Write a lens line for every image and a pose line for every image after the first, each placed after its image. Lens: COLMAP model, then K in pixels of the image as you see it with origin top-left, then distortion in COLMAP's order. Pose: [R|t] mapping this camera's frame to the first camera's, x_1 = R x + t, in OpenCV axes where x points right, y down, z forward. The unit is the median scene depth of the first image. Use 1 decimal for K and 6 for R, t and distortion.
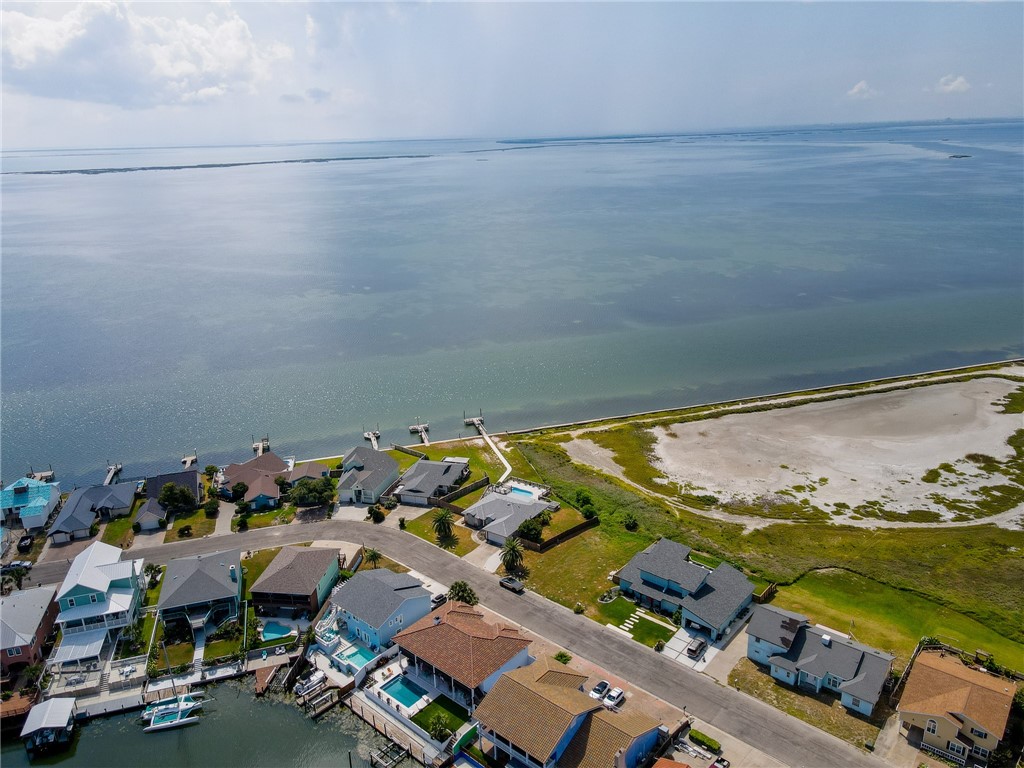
lens RADIAL K [[751.3, 0, 515.6], [0, 751.3, 385.7], [0, 0, 1]] dist [0.016552, -0.000190]
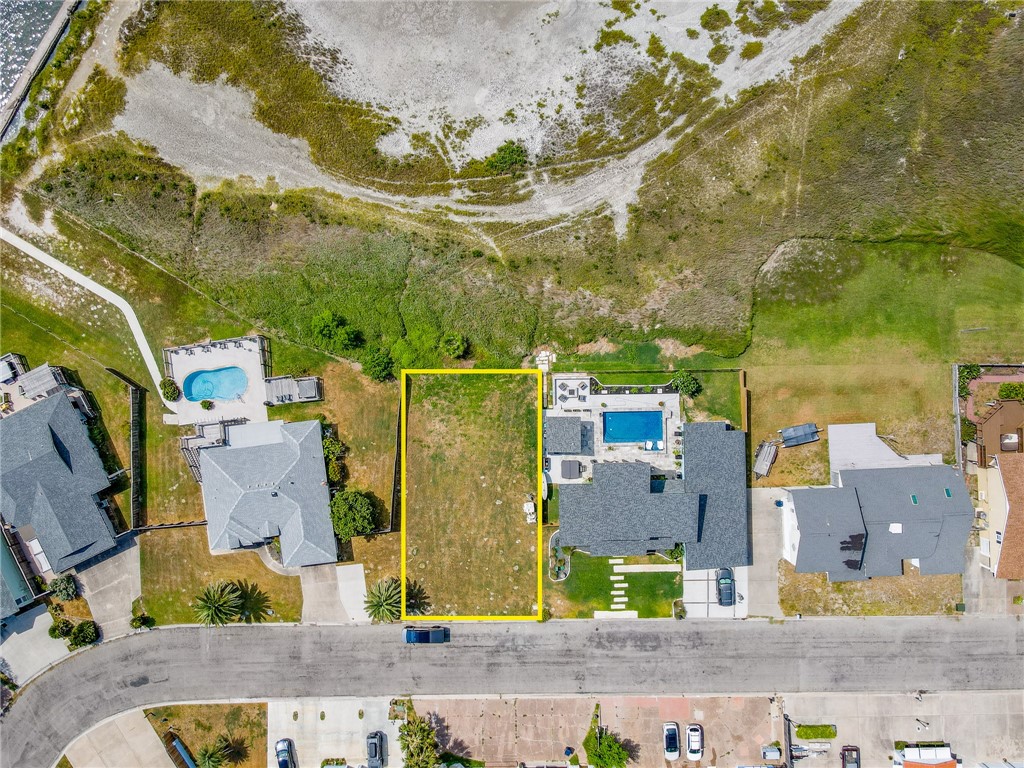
lens RADIAL K [[751.3, 0, 515.6], [0, 751.3, 385.7], [0, 0, 1]] dist [0.016552, -0.000190]
pose [[0.743552, -0.668648, 0.006421, 0.159400], [0.214442, 0.247537, 0.944849, -0.313094], [-0.633361, -0.701167, 0.327443, 0.756639]]
